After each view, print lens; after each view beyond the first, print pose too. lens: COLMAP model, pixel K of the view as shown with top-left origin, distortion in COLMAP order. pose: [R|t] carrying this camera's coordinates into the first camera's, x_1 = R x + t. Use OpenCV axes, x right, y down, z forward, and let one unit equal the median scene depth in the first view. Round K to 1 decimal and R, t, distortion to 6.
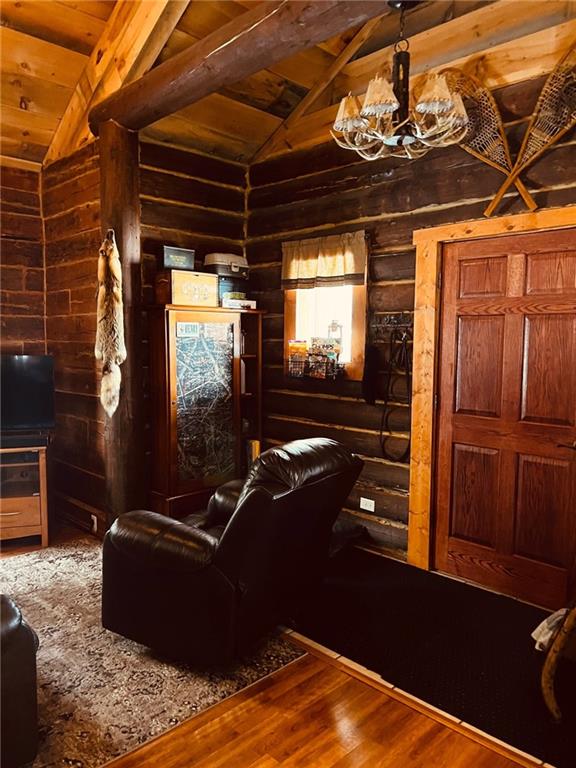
lens RADIAL K [[580.7, 0, 281.8], [0, 580.7, 384.6], [0, 0, 1]] dist [0.048304, -0.055651]
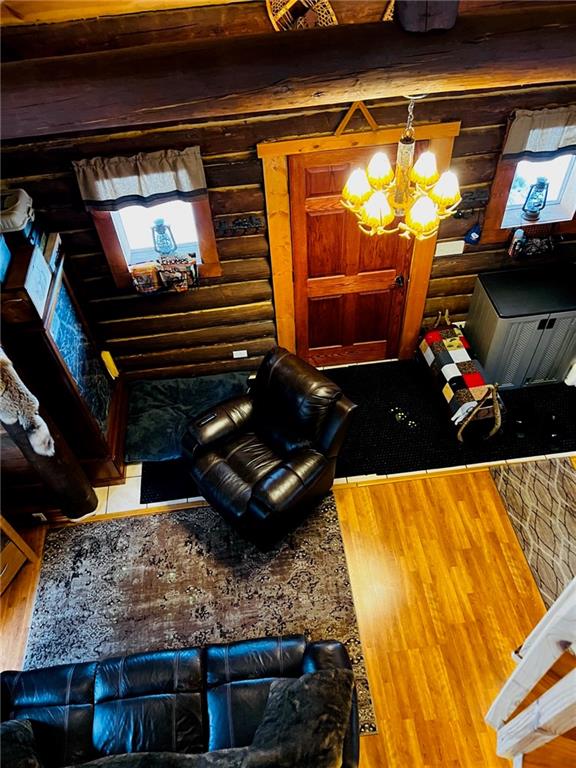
lens RADIAL K [[580.7, 0, 286.3], [0, 580.7, 391.3], [0, 0, 1]] dist [0.048304, -0.055651]
pose [[0.613270, -0.626320, 0.481273, -0.436916], [0.121578, 0.676892, 0.725972, -0.627500], [-0.780461, -0.386704, 0.491264, 0.281059]]
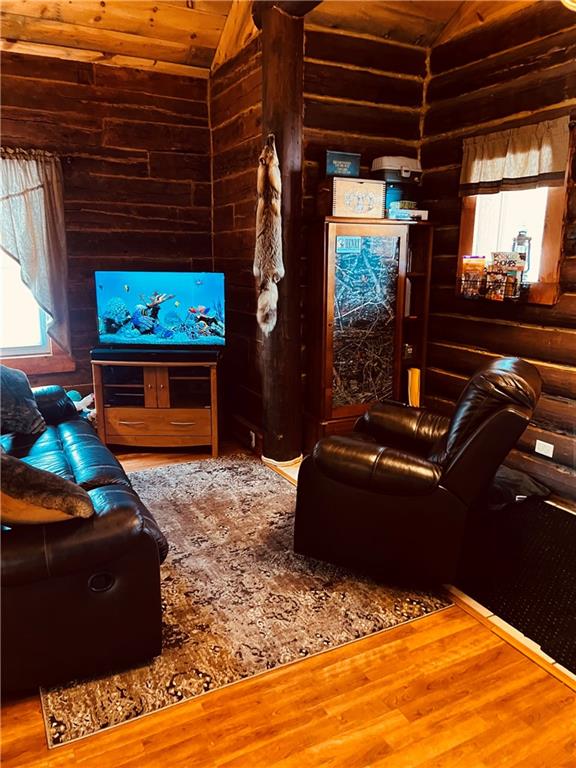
lens RADIAL K [[580.7, 0, 286.2], [0, 580.7, 384.5], [0, 0, 1]] dist [0.048304, -0.055651]
pose [[0.957185, 0.063886, -0.282339, 0.018659], [-0.025708, 0.990249, 0.136914, 0.001091], [0.288333, -0.123794, 0.949494, 0.070858]]
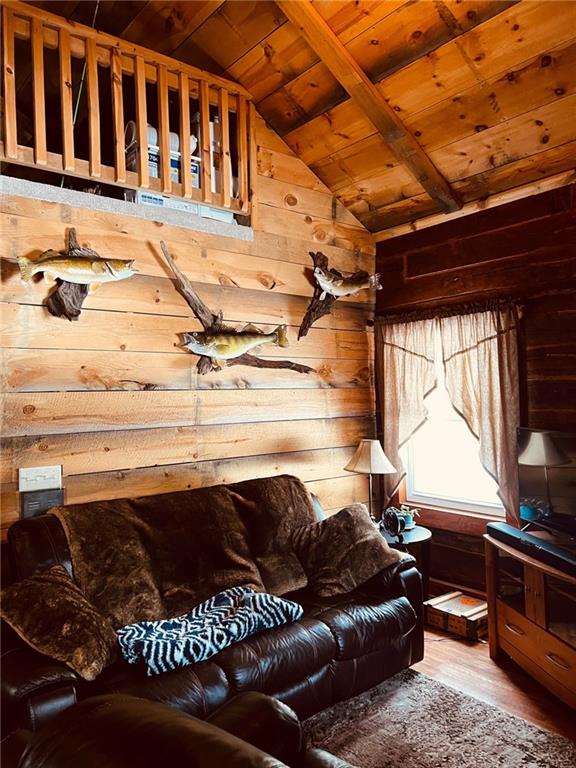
lens RADIAL K [[580.7, 0, 288.7], [0, 580.7, 386.2], [0, 0, 1]] dist [0.048304, -0.055651]
pose [[-0.093777, -0.022258, -0.995344, 0.262194], [-0.071670, 0.997307, -0.015550, -0.071107], [0.993010, 0.069878, -0.095120, 0.727120]]
